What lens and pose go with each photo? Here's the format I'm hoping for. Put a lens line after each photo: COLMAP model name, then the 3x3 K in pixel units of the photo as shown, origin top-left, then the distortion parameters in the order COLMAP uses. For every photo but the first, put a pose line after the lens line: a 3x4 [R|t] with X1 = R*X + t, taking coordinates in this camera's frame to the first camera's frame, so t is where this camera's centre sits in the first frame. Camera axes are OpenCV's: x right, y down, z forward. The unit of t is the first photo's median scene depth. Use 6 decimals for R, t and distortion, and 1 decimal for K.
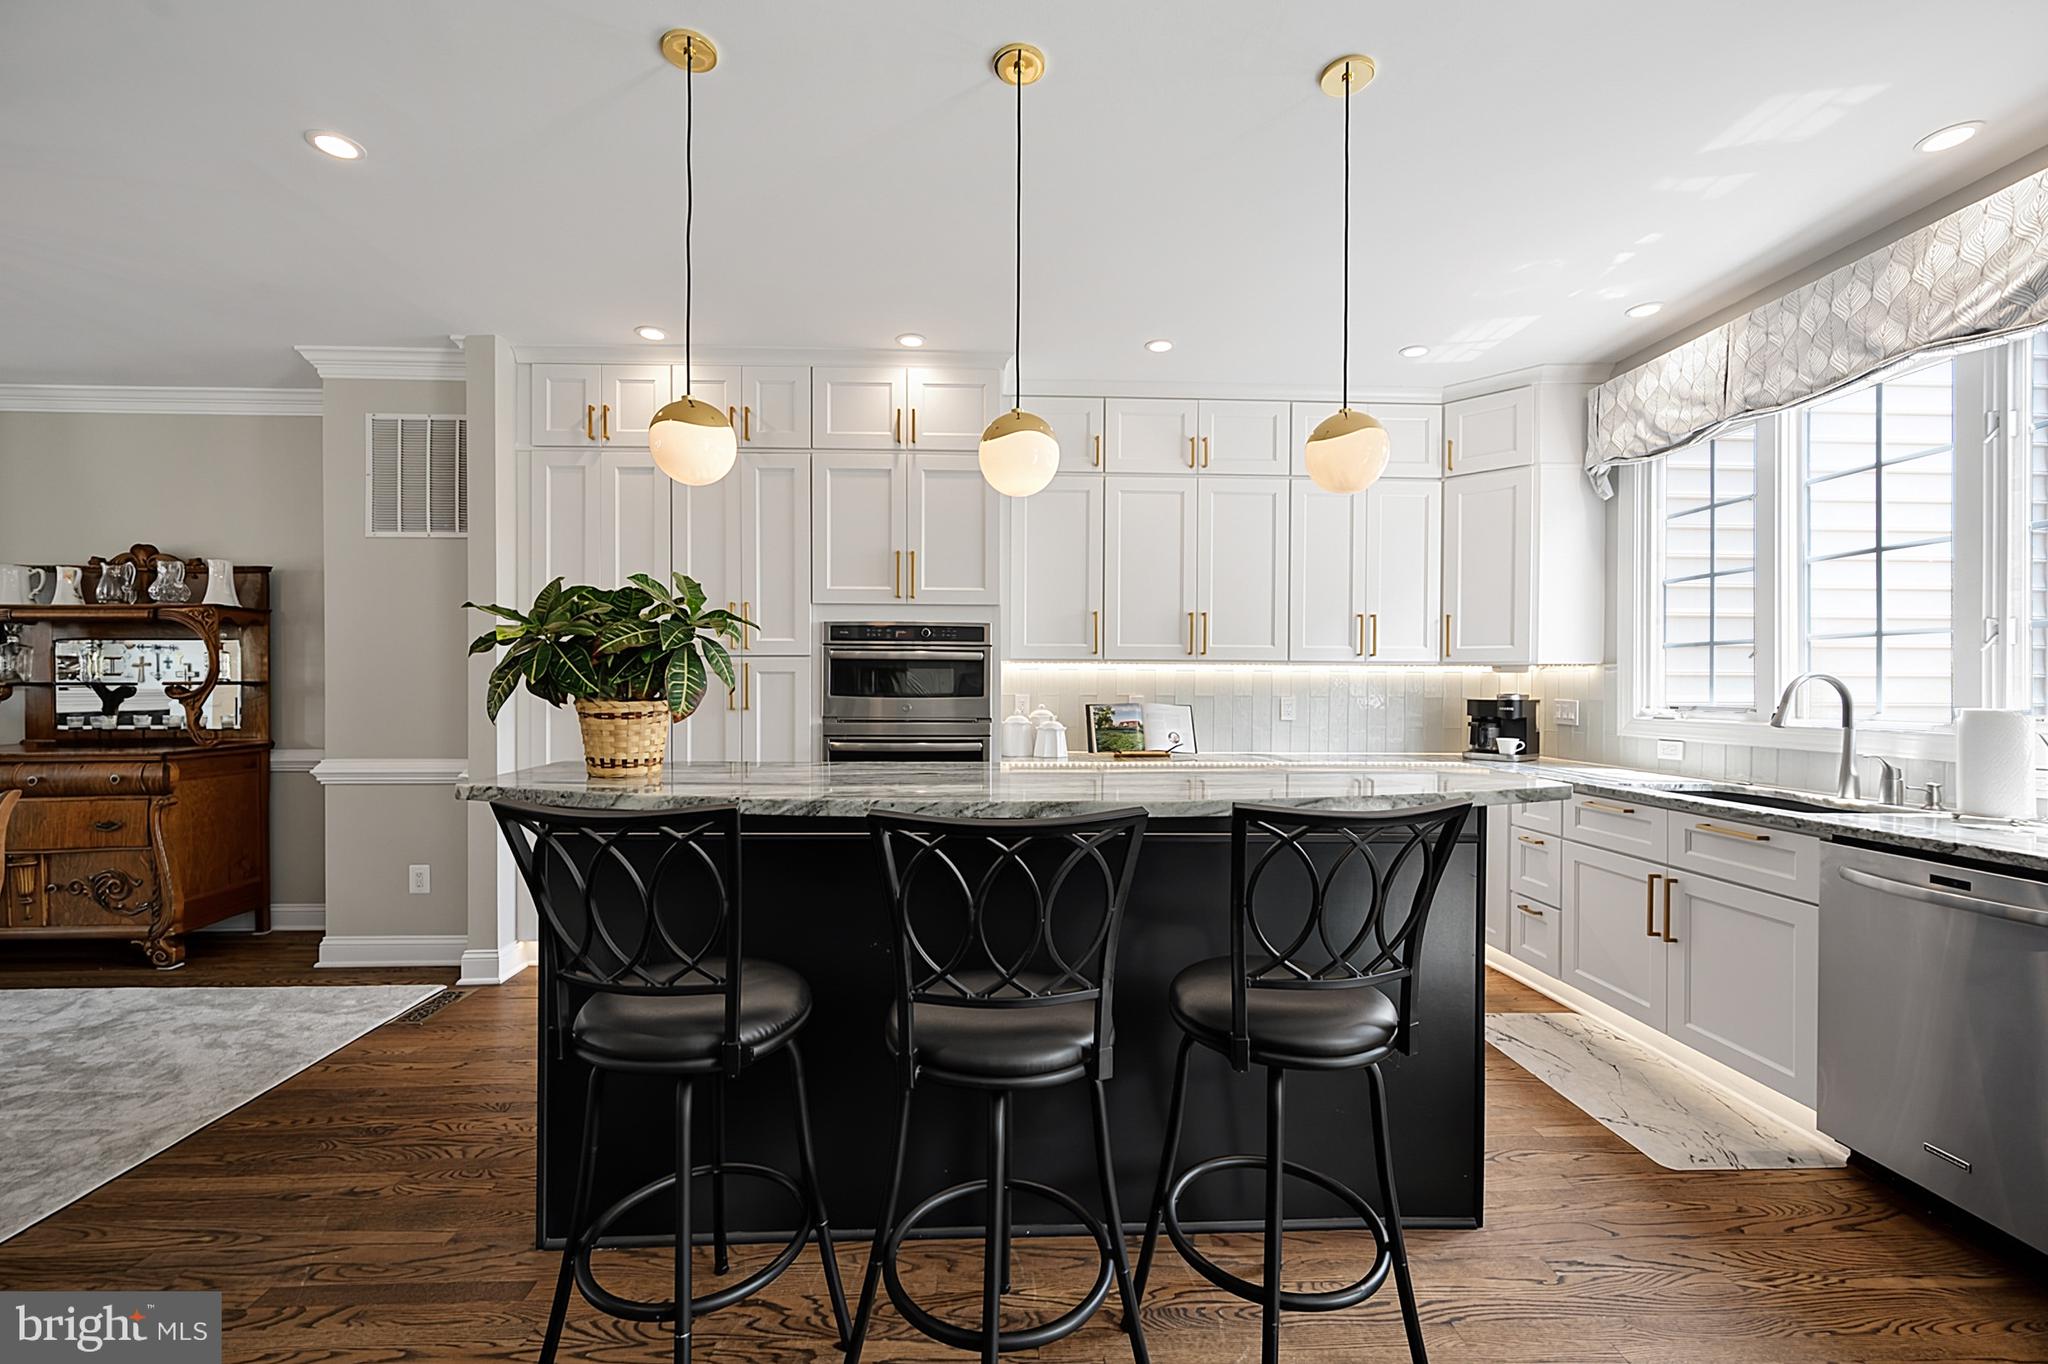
lens RADIAL K [[817.5, 0, 1019.2], [0, 817.5, 688.7], [0, 0, 1]] dist [-0.001308, 0.000340]
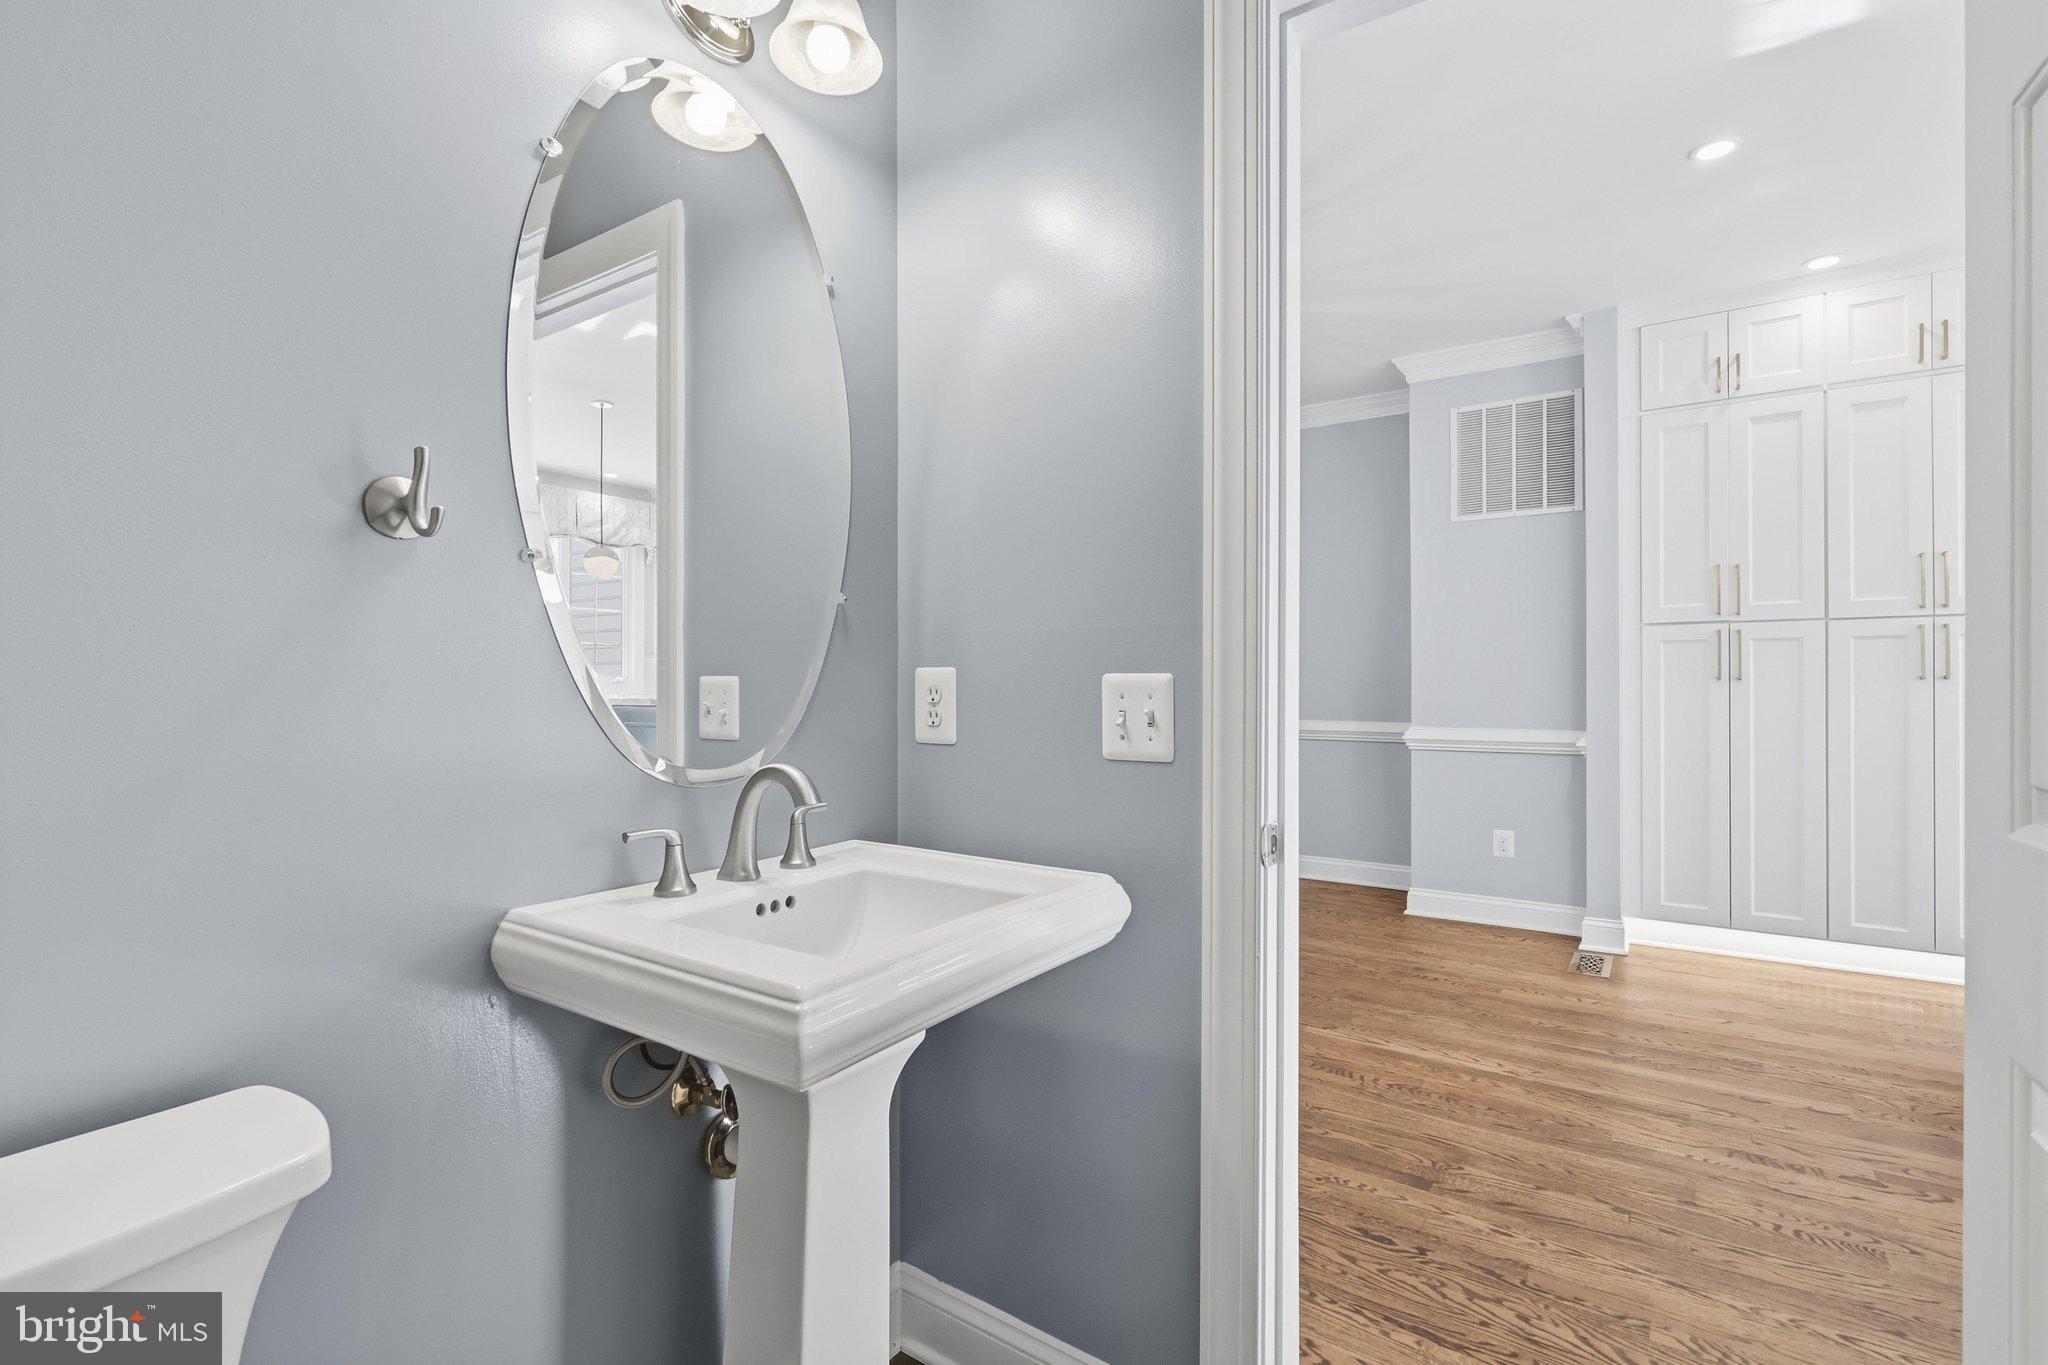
lens RADIAL K [[952.1, 0, 1024.0], [0, 952.1, 691.3], [0, 0, 1]] dist [0.000445, 0.000107]
pose [[0.806713, -0.002261, -0.590940, -0.514411], [0.003866, 0.999991, 0.001451, 0.033712], [0.590931, -0.003455, 0.806714, -0.351575]]
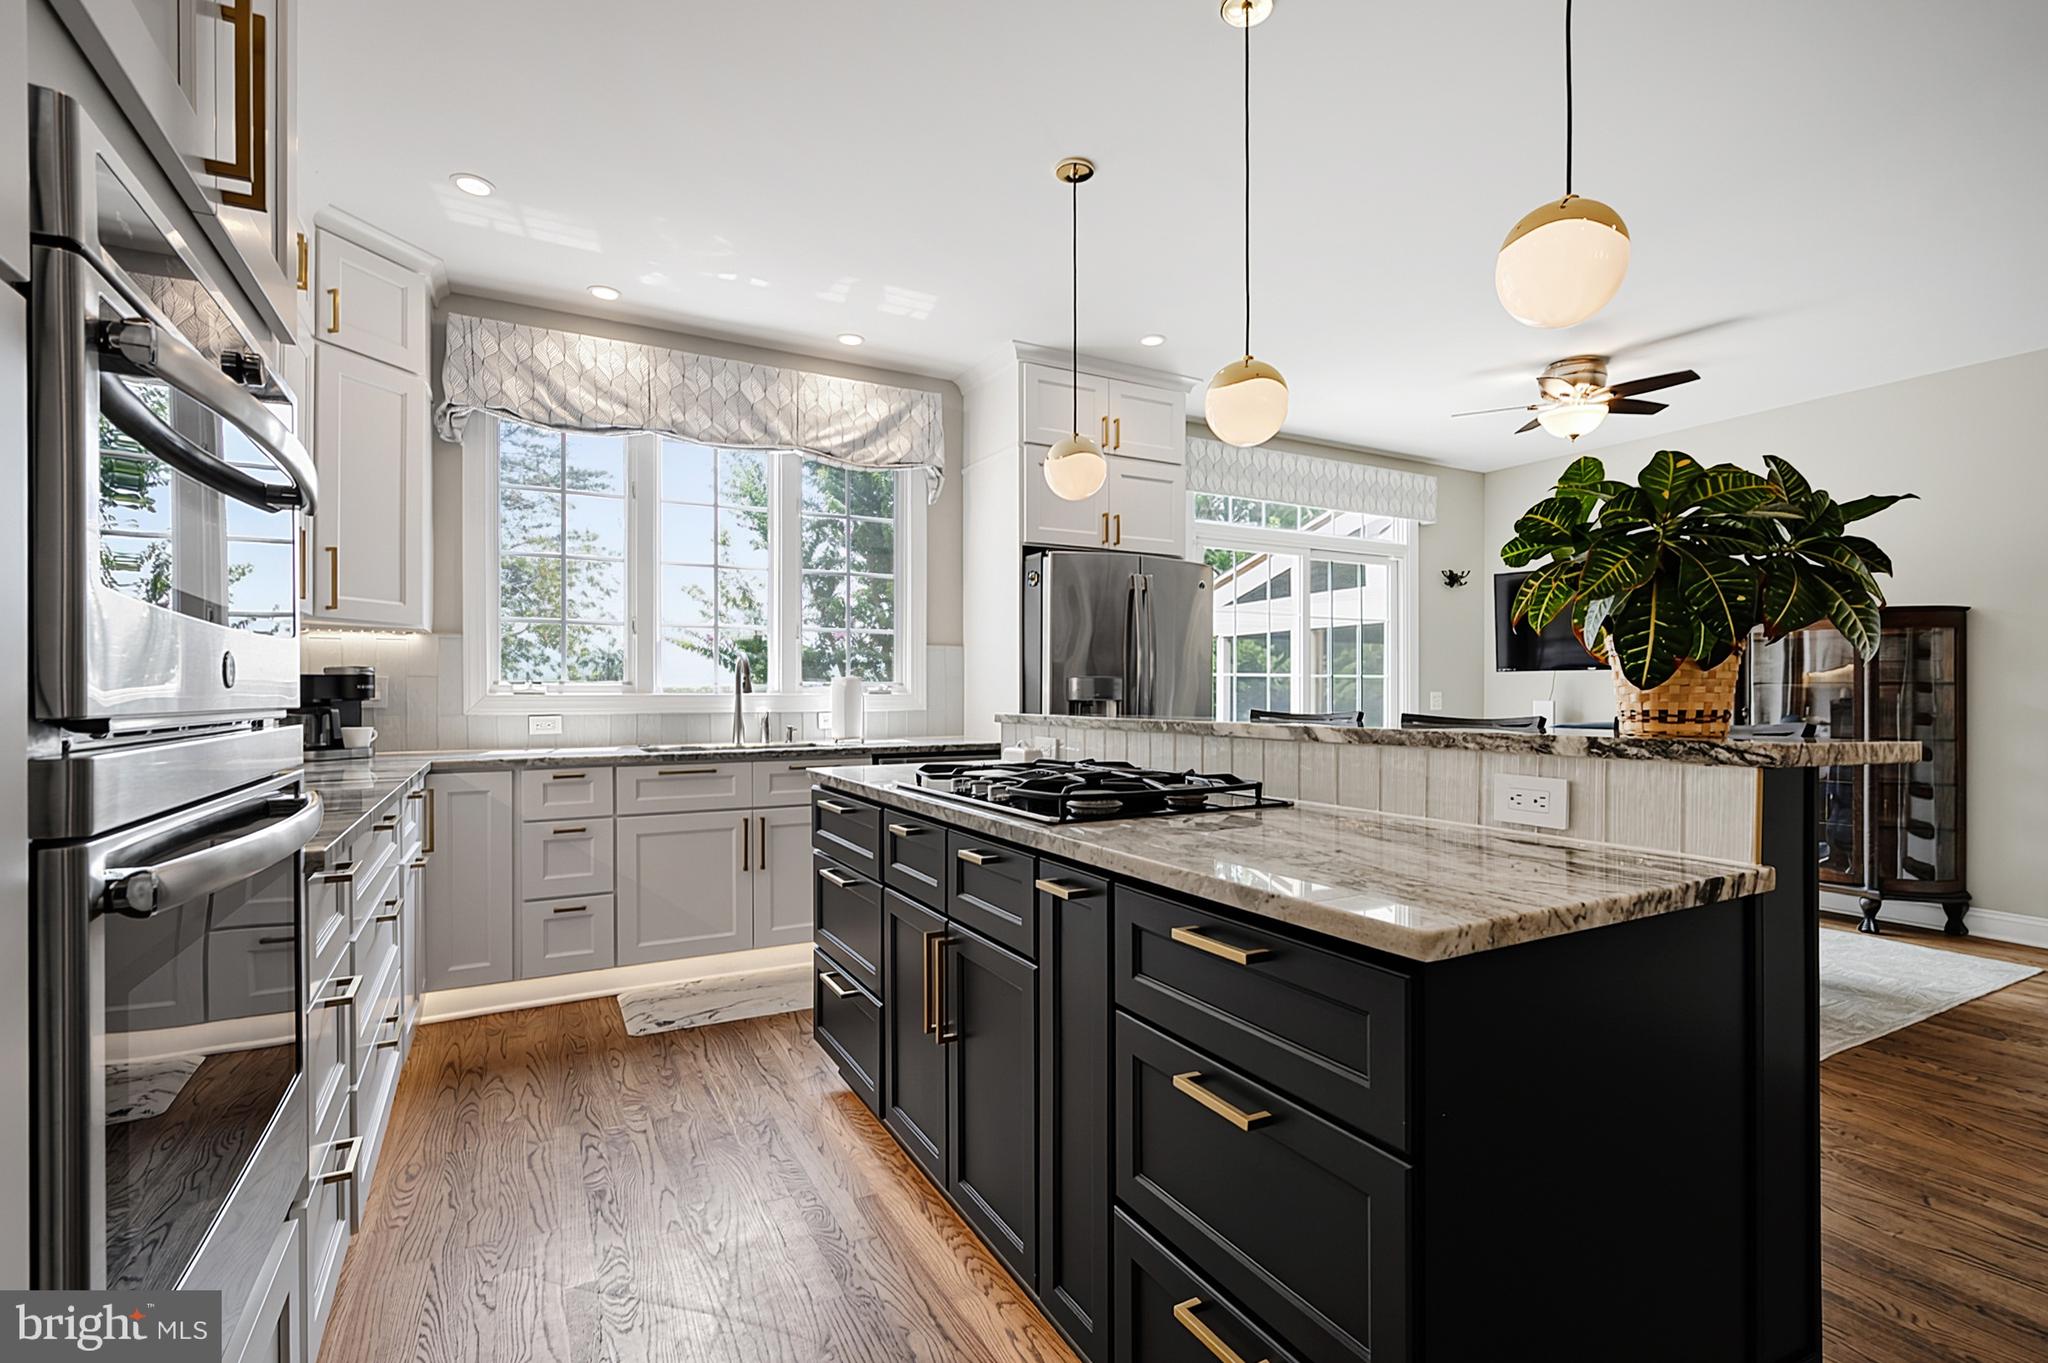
lens RADIAL K [[943.5, 0, 1040.9], [0, 943.5, 698.4], [0, 0, 1]] dist [0.001387, 0.000062]
pose [[-0.448714, -0.008141, 0.893638, -0.474995], [0.001793, 0.999948, 0.010010, 0.029793], [-0.893674, 0.006094, -0.448676, 0.920354]]
